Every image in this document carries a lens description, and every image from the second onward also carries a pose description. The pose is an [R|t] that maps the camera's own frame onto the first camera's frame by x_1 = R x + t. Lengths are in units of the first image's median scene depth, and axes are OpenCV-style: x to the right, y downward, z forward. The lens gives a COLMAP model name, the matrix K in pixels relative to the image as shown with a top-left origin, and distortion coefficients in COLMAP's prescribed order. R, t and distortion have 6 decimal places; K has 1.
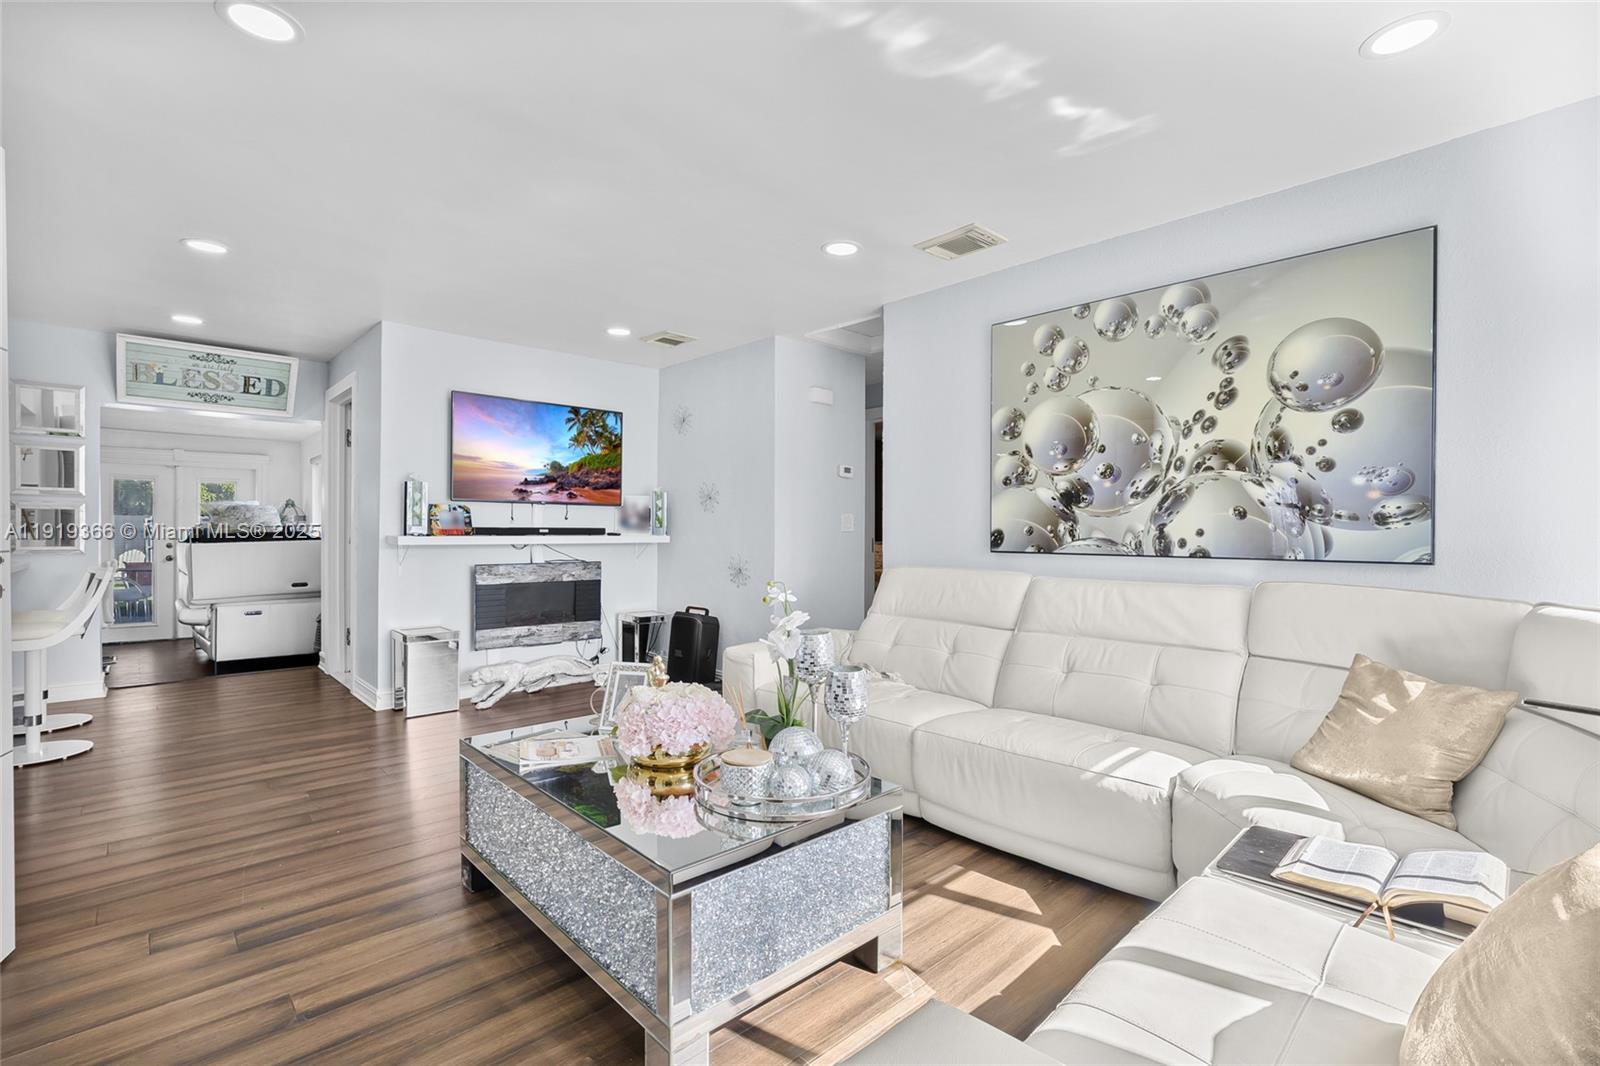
lens RADIAL K [[724.4, 0, 801.1], [0, 724.4, 534.3], [0, 0, 1]] dist [-0.026944, 0.008537]
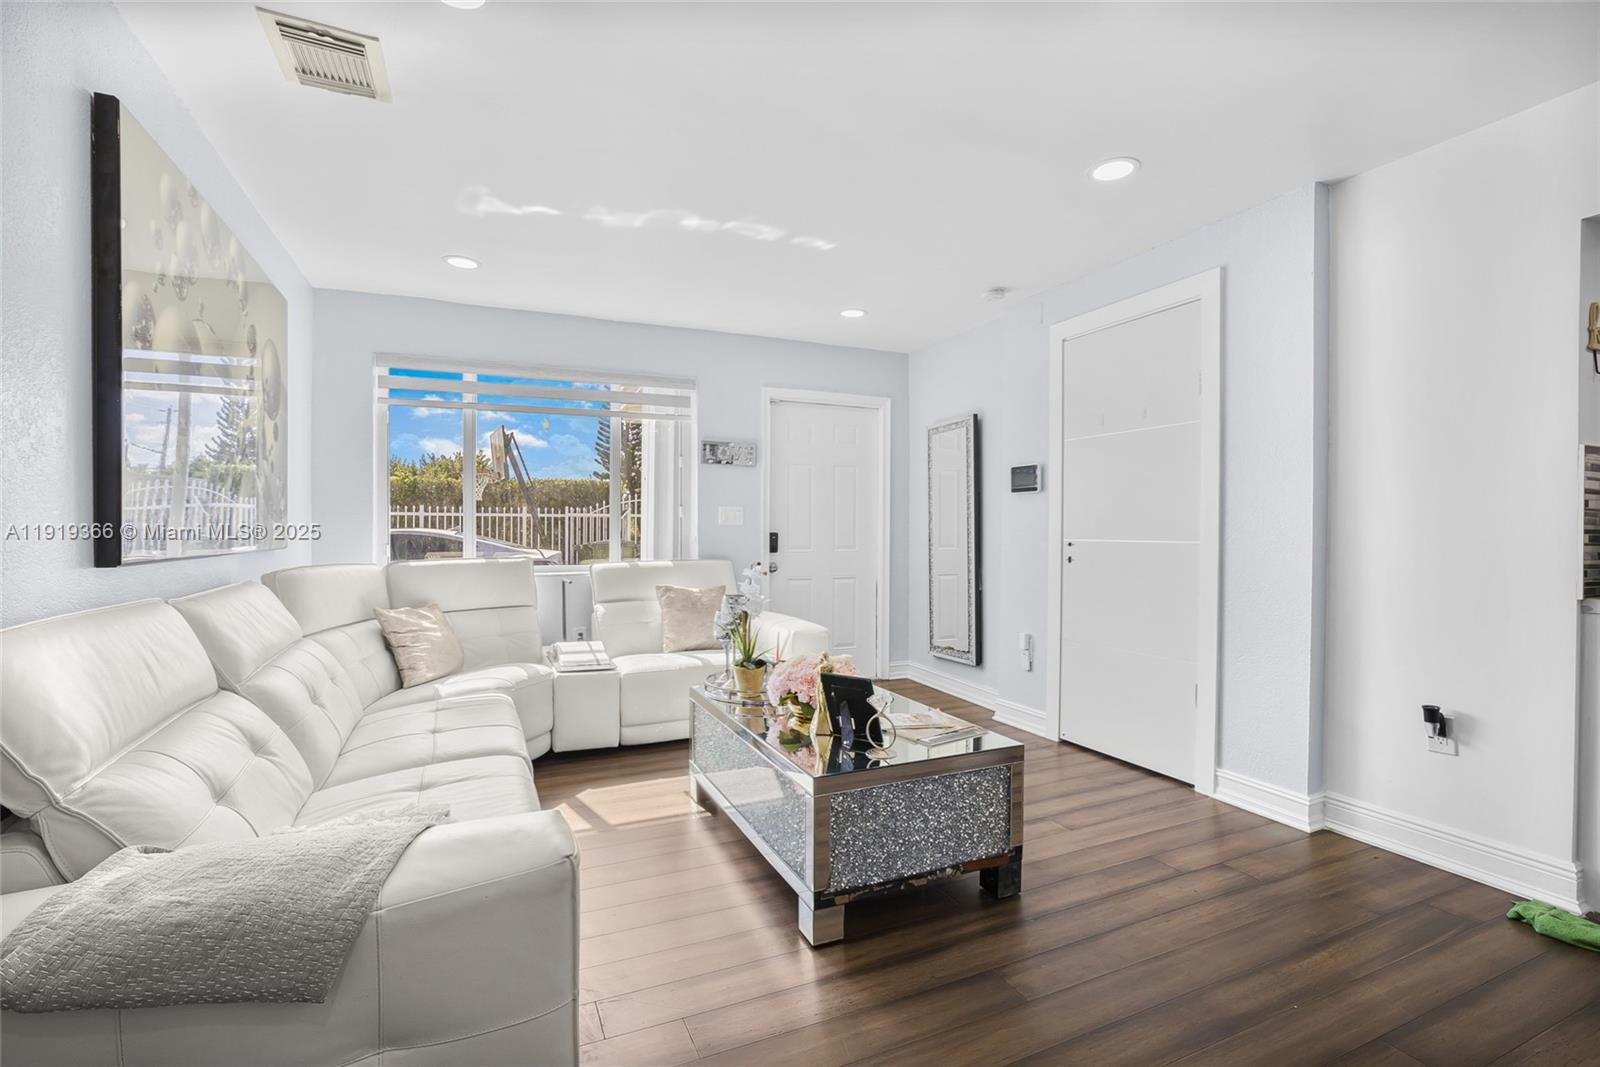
lens RADIAL K [[724.4, 0, 796.0], [0, 724.4, 528.2], [0, 0, 1]] dist [-0.026944, 0.008537]
pose [[-0.942248, -0.006500, 0.334854, -0.371792], [-0.005123, 0.999974, 0.004995, -0.005567], [-0.334878, 0.002991, -0.942257, 1.464930]]
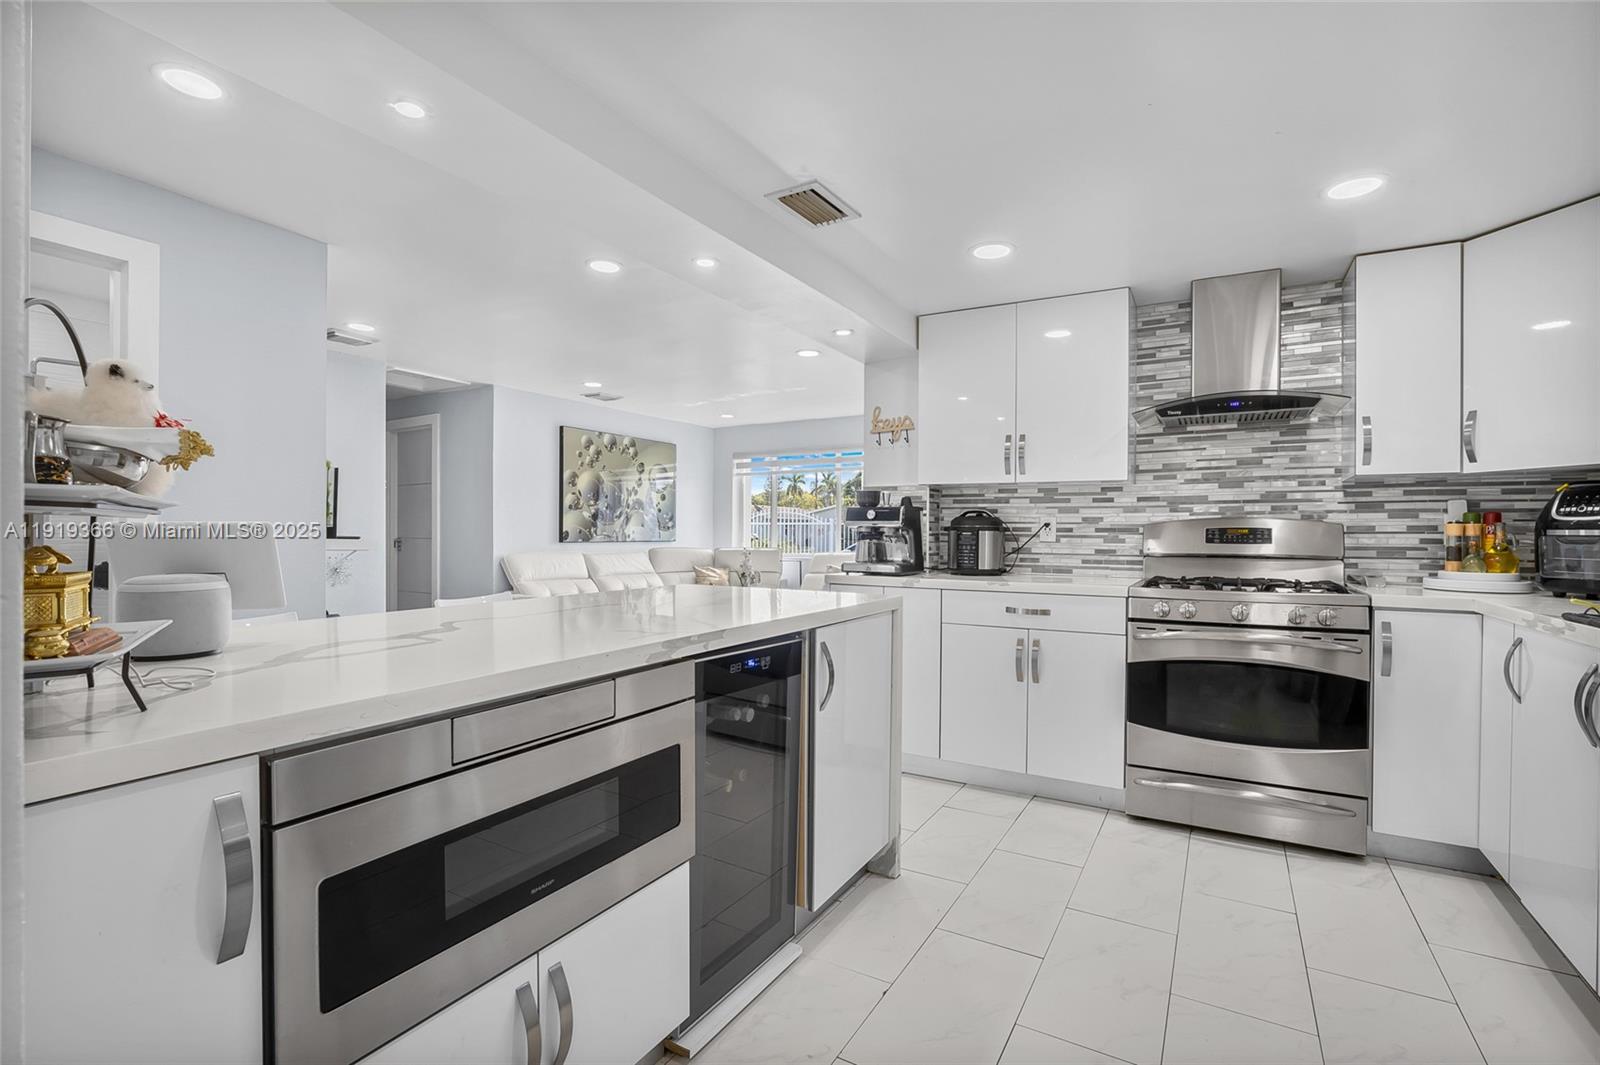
lens RADIAL K [[724.4, 0, 802.8], [0, 724.4, 534.6], [0, 0, 1]] dist [-0.026944, 0.008537]
pose [[-0.279574, -0.007614, 0.960094, -2.021750], [-0.001457, 0.999971, 0.007506, -0.012989], [-0.960123, 0.000699, -0.279577, 1.040067]]
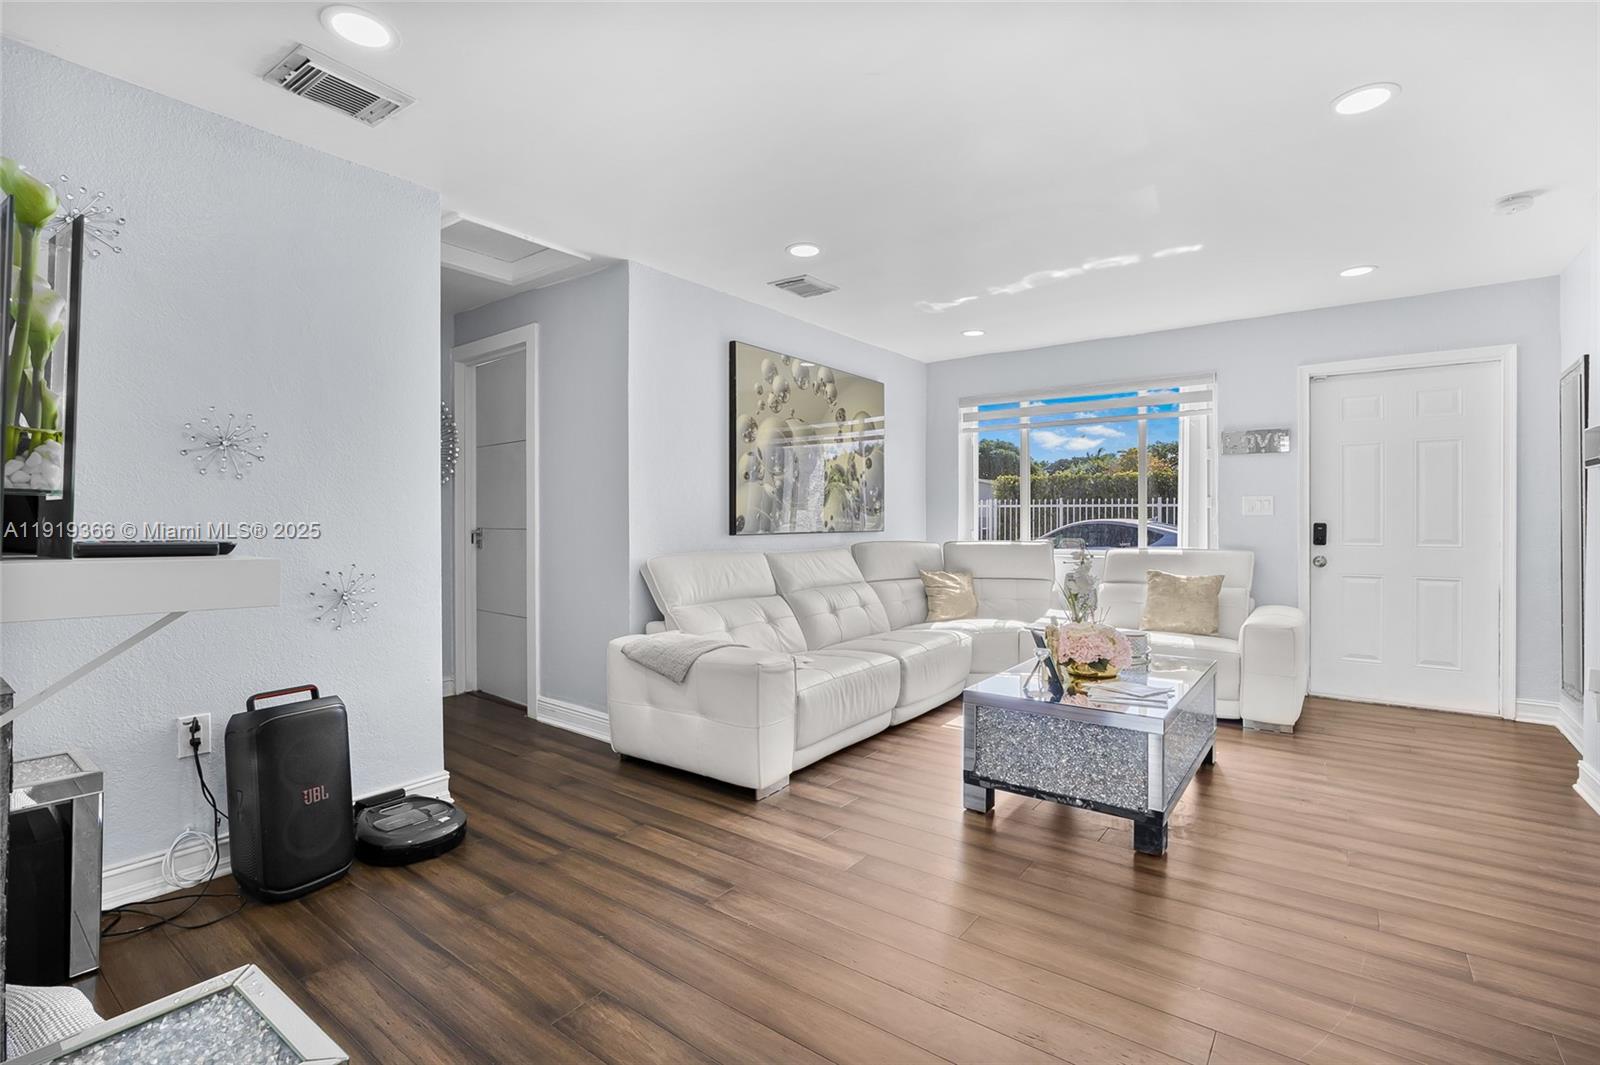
lens RADIAL K [[724.4, 0, 806.9], [0, 724.4, 516.5], [0, 0, 1]] dist [-0.026944, 0.008537]
pose [[-0.173898, -0.003344, 0.984758, -1.025384], [0.004164, 0.999983, 0.004131, -0.010835], [-0.984755, 0.004819, -0.173881, 1.229182]]
